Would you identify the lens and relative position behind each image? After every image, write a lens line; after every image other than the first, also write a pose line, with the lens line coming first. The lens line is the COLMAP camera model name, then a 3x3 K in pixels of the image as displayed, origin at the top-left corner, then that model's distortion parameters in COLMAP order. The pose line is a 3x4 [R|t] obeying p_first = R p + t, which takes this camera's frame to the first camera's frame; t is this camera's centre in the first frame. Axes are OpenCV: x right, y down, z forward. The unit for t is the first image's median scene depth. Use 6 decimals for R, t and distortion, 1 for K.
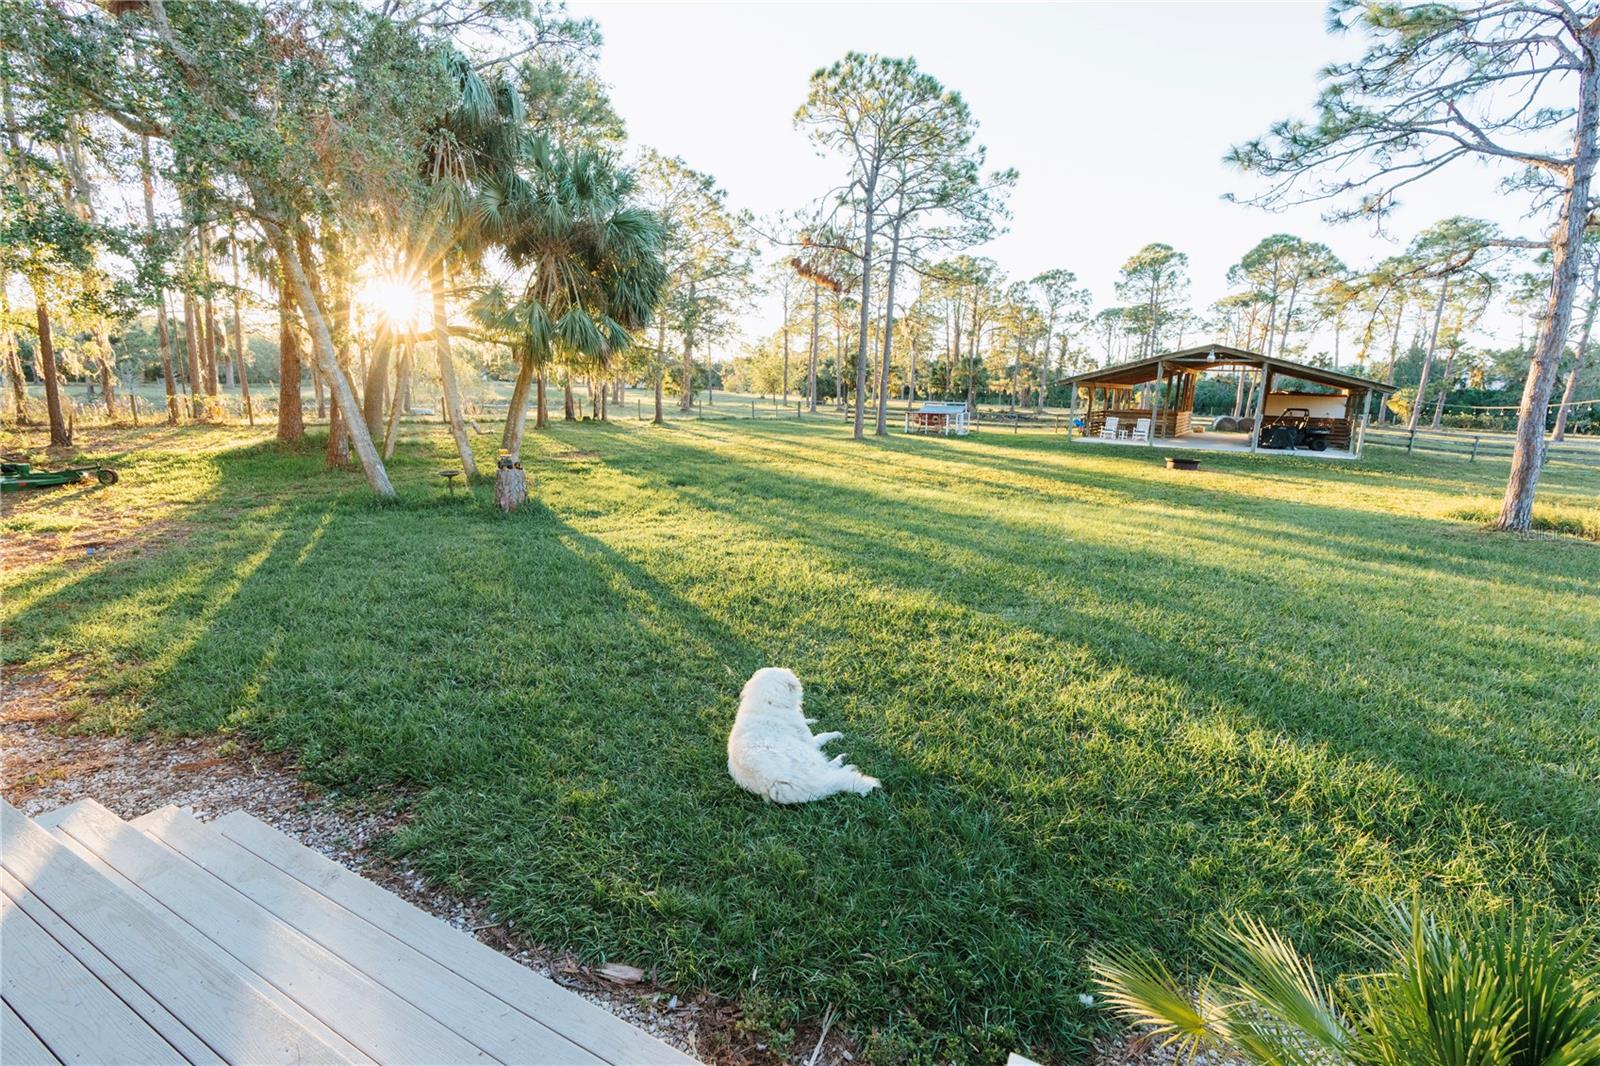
lens RADIAL K [[709.9, 0, 799.7], [0, 709.9, 531.2], [0, 0, 1]] dist [-0.007834, 0.001601]
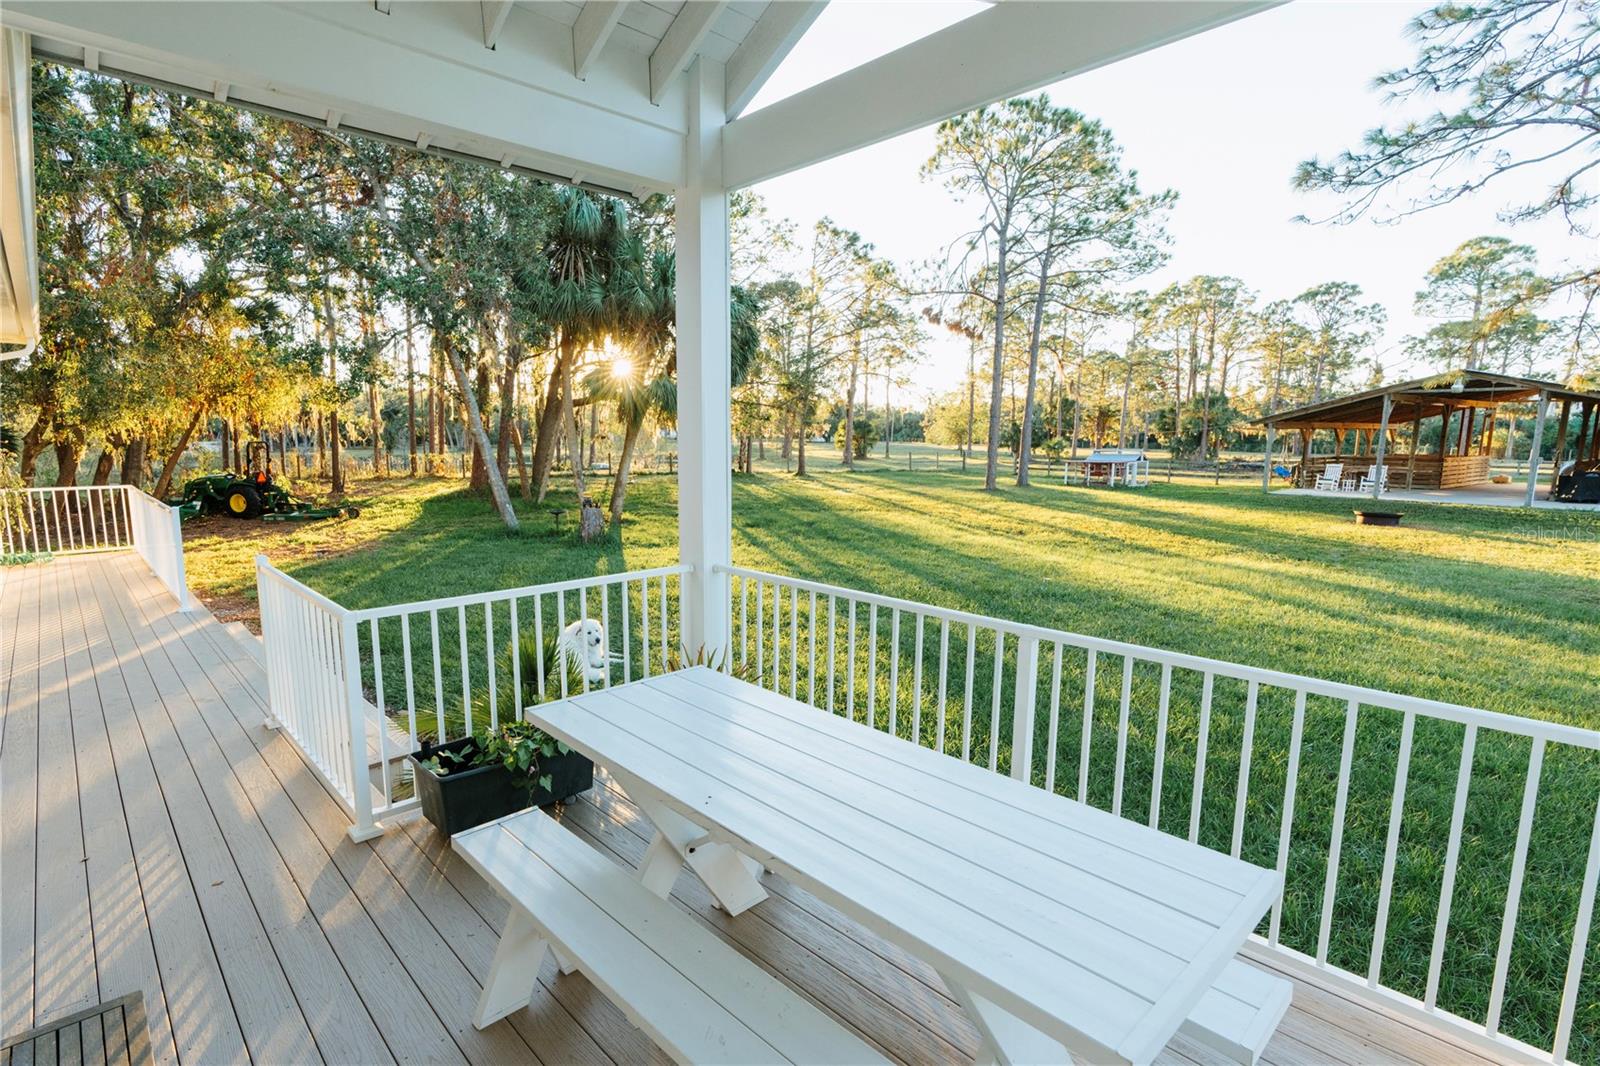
lens RADIAL K [[773.9, 0, 734.8], [0, 773.9, 552.9], [0, 0, 1]] dist [-0.003650, 0.002012]
pose [[0.934913, 0.028996, -0.353691, 0.146004], [-0.048529, 0.997740, -0.046481, 0.020150], [0.351544, 0.060620, 0.934207, -0.083564]]
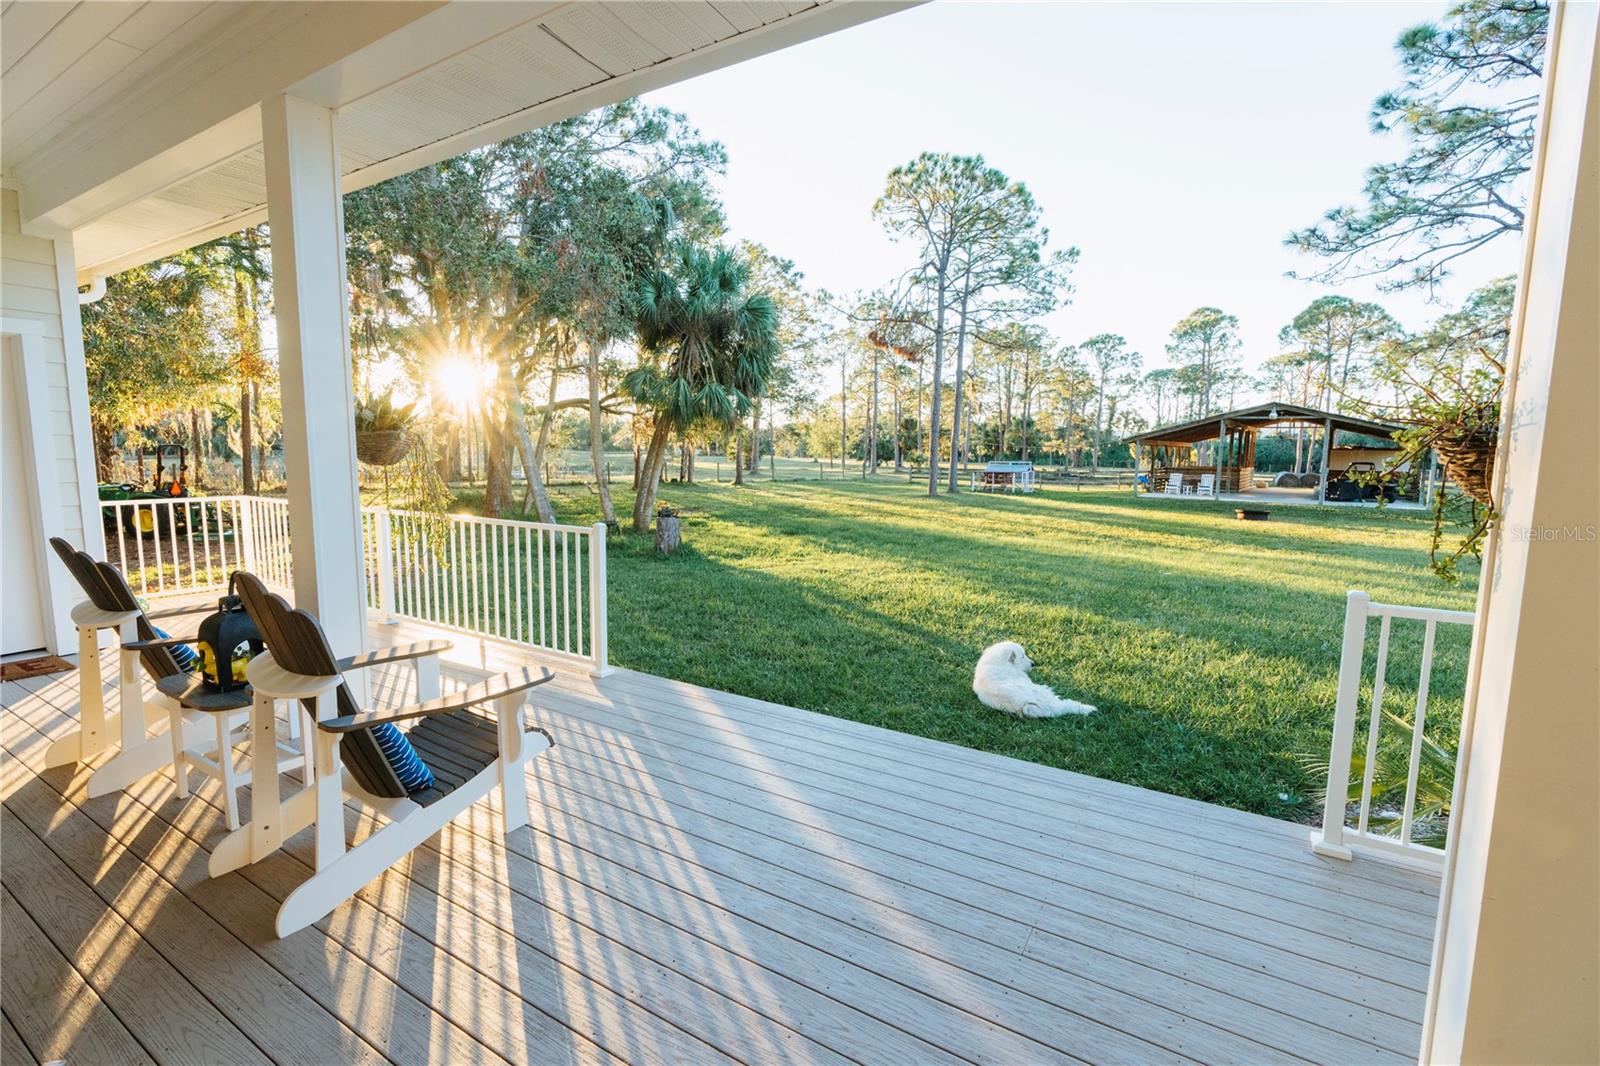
lens RADIAL K [[709.9, 0, 801.1], [0, 709.9, 531.8], [0, 0, 1]] dist [-0.007834, 0.001601]
pose [[0.998176, -0.007470, -0.059914, -0.056433], [0.002138, 0.996068, -0.088572, 0.018648], [0.060340, 0.088282, 0.994266, -0.069264]]
